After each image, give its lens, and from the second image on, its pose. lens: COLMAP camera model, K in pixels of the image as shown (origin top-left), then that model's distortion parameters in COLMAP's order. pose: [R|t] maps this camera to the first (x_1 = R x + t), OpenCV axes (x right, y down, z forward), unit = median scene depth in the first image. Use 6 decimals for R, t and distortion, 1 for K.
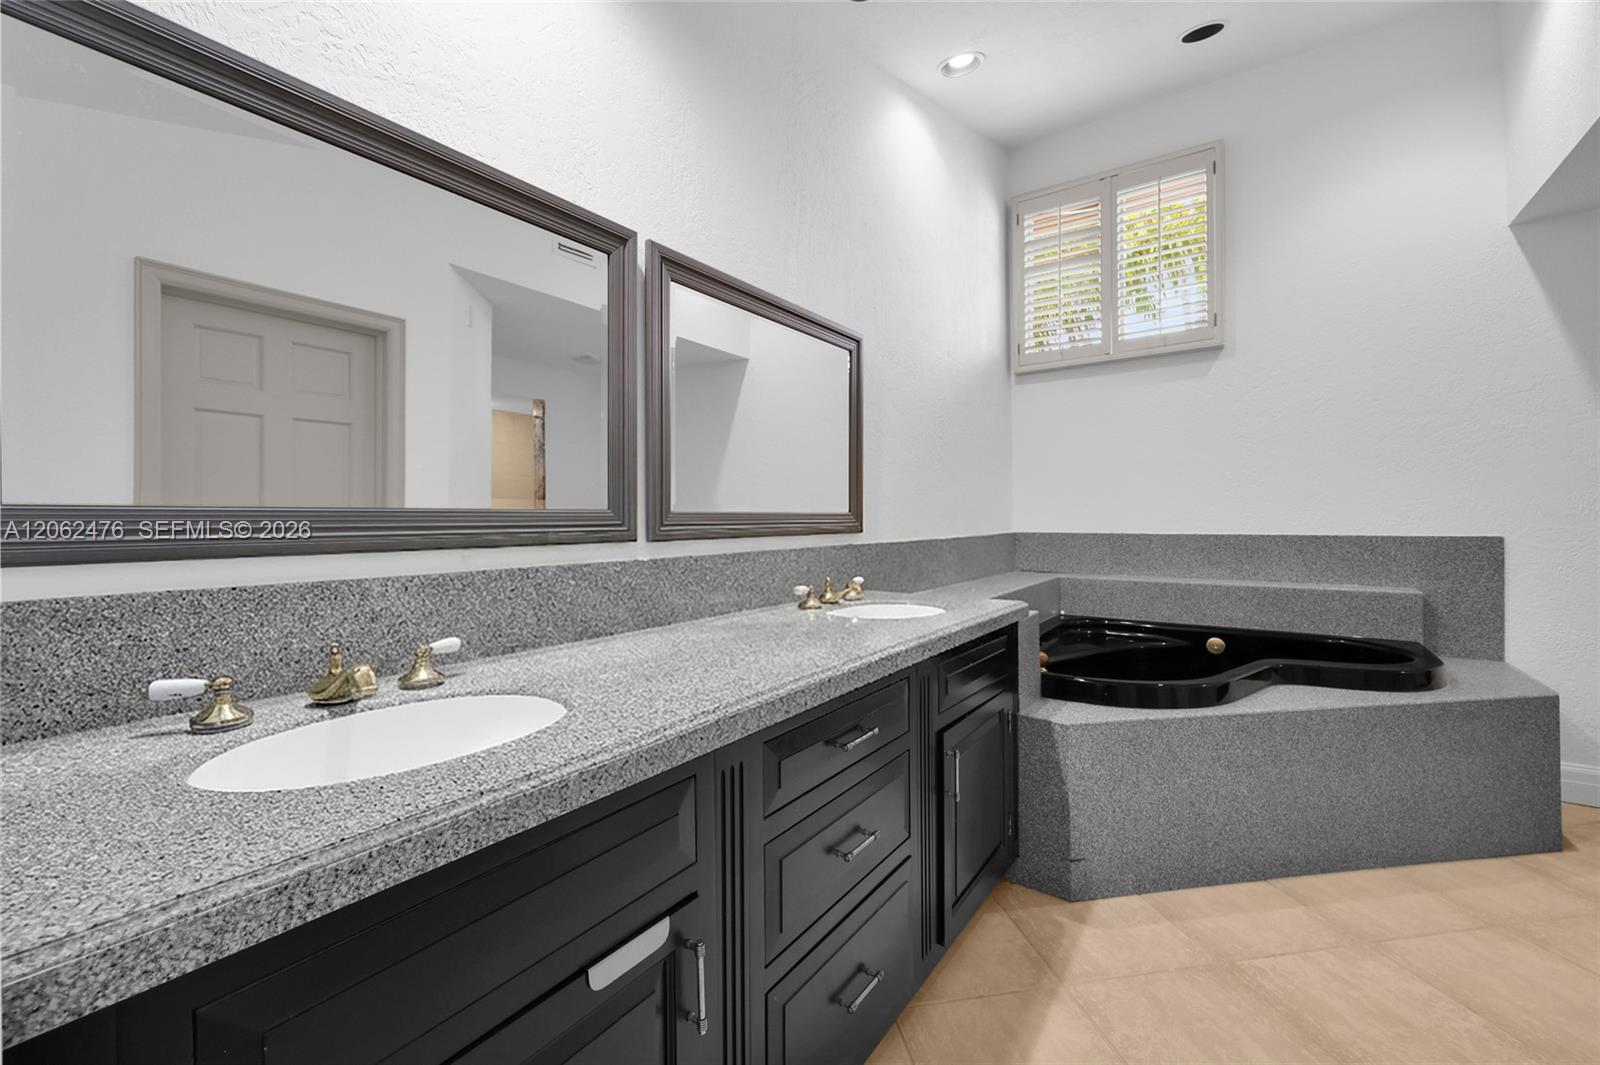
lens RADIAL K [[655.7, 0, 799.7], [0, 655.7, 528.7], [0, 0, 1]] dist [-0.000728, 0.000238]
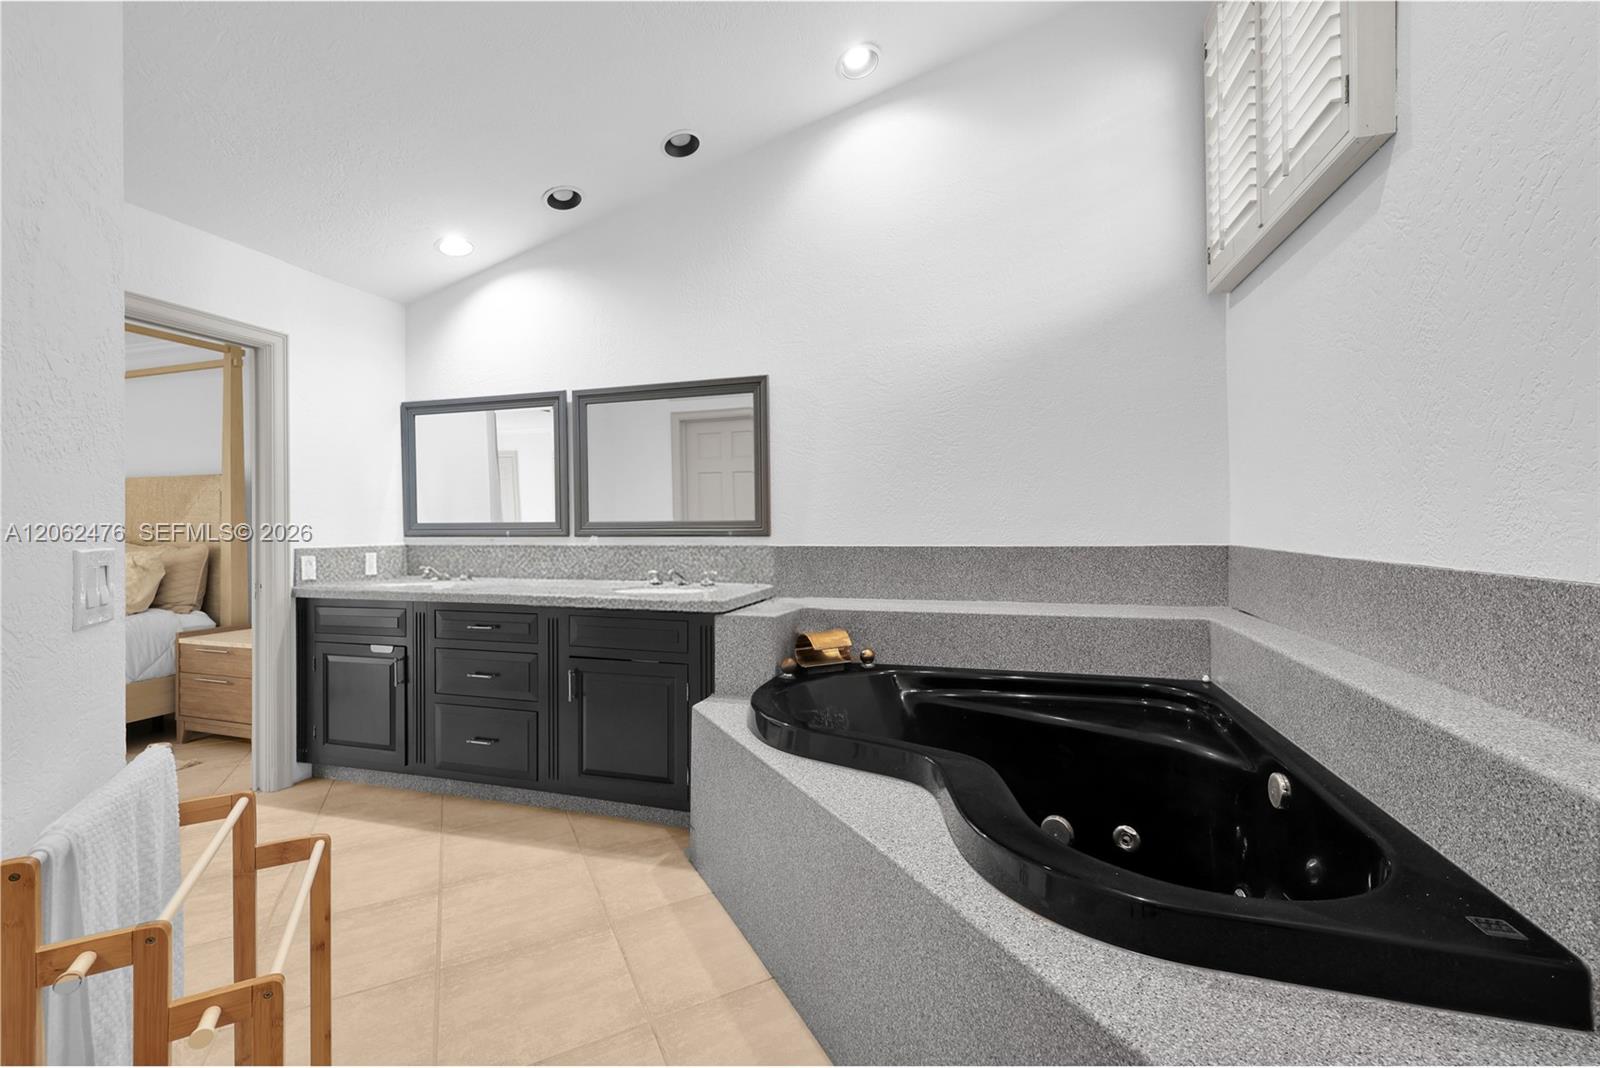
lens RADIAL K [[655.7, 0, 796.9], [0, 655.7, 525.6], [0, 0, 1]] dist [-0.000728, 0.000238]
pose [[0.312780, 0.008234, -0.949790, 1.846208], [-0.004045, 0.999965, 0.007336, -0.031280], [0.949817, 0.001548, 0.312802, 0.966783]]
